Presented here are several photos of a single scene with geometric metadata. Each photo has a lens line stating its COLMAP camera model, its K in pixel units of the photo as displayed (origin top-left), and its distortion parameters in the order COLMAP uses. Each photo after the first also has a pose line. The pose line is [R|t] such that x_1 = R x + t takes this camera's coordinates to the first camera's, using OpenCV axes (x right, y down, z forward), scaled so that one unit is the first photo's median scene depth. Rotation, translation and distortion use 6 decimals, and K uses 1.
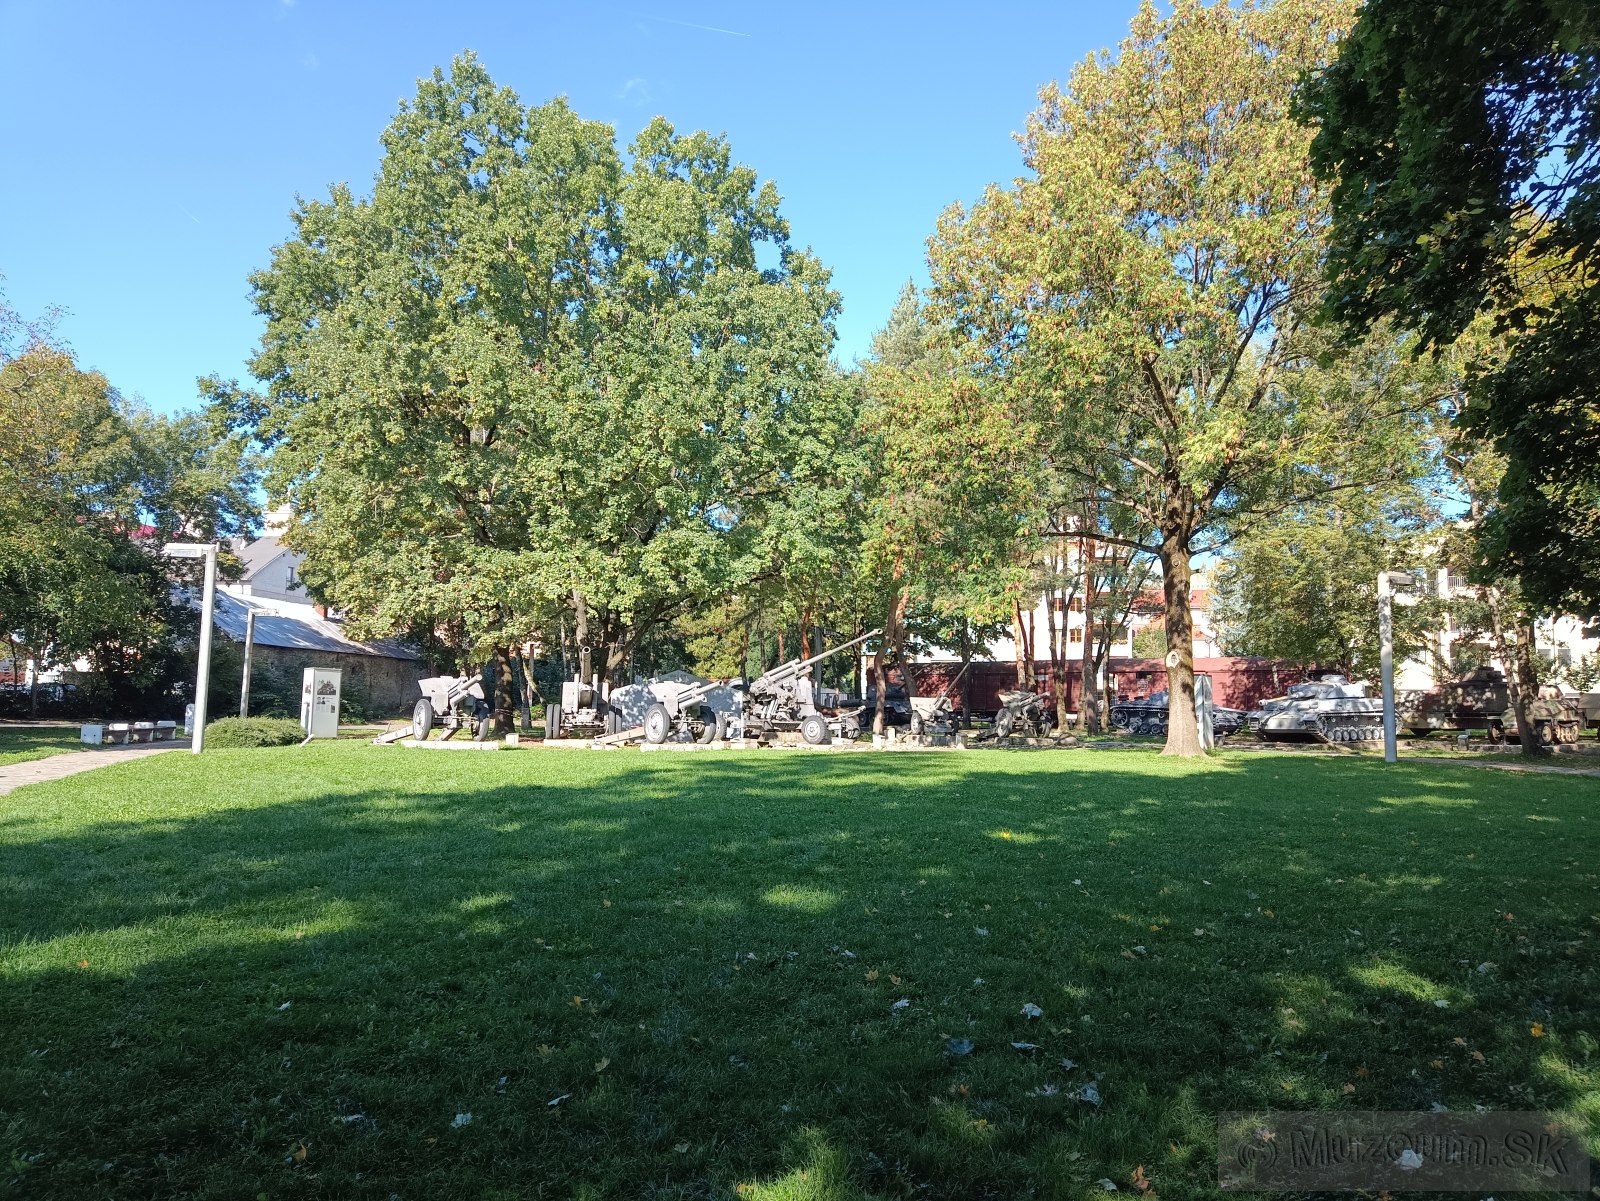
lens RADIAL K [[1173.3, 0, 800.0], [0, 1173.3, 600.5], [0, 0, 1]] dist [0.103271, -0.145941]
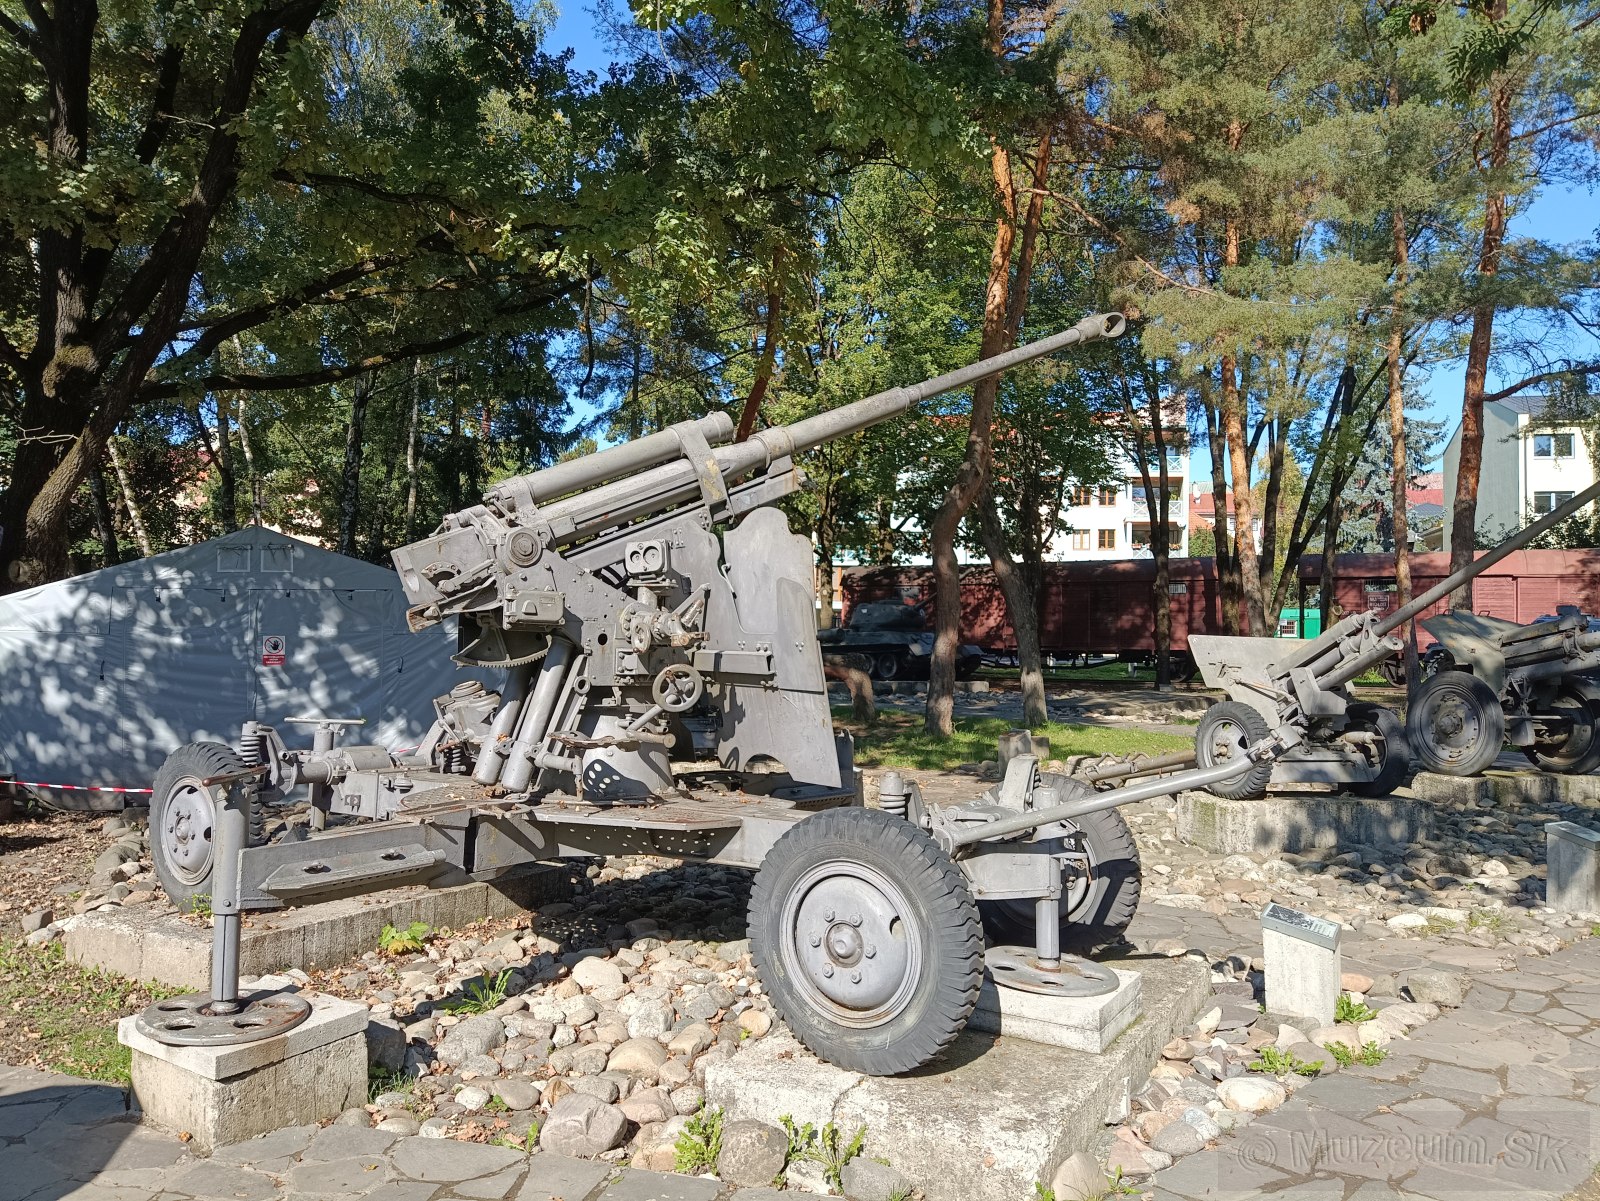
lens RADIAL K [[1173.3, 0, 800.0], [0, 1173.3, 600.5], [0, 0, 1]] dist [0.103271, -0.145941]
pose [[0.999756, -0.010015, 0.019690, 0.005656], [0.008944, 0.998515, 0.053730, 0.068918], [-0.020199, -0.053541, 0.998361, 0.847991]]
